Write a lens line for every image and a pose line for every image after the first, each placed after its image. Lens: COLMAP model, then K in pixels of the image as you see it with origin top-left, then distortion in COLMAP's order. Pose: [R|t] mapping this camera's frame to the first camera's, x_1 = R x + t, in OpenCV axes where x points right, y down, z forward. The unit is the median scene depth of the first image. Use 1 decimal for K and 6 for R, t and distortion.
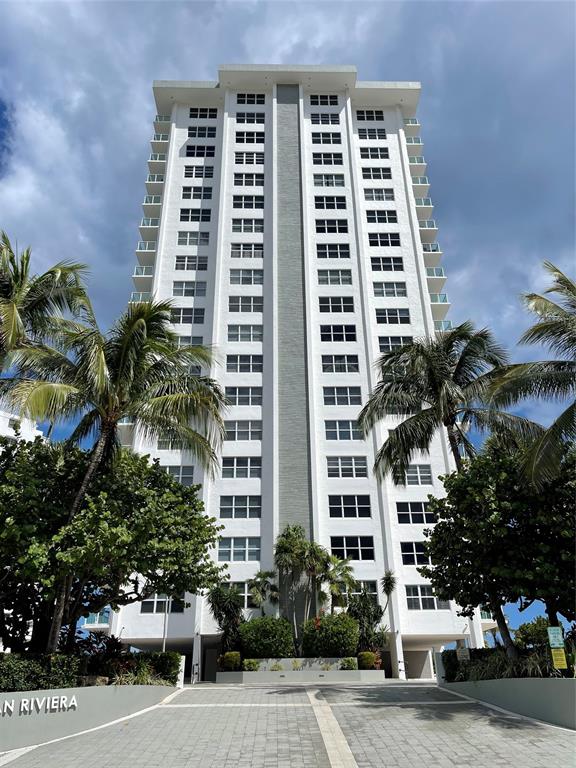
lens RADIAL K [[582.4, 0, 288.0], [0, 582.4, 384.0], [0, 0, 1]] dist [0.095386, -0.136393]
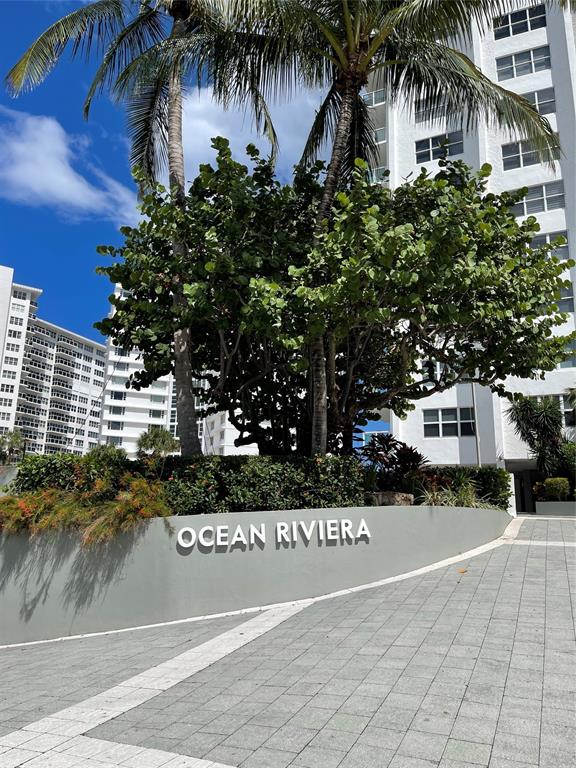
lens RADIAL K [[582.4, 0, 288.0], [0, 582.4, 384.0], [0, 0, 1]] dist [0.095386, -0.136393]
pose [[0.906856, -0.066048, -0.416232, -0.175772], [0.166266, 0.963603, 0.209344, 0.259107], [0.387256, -0.259050, 0.884831, 0.484806]]
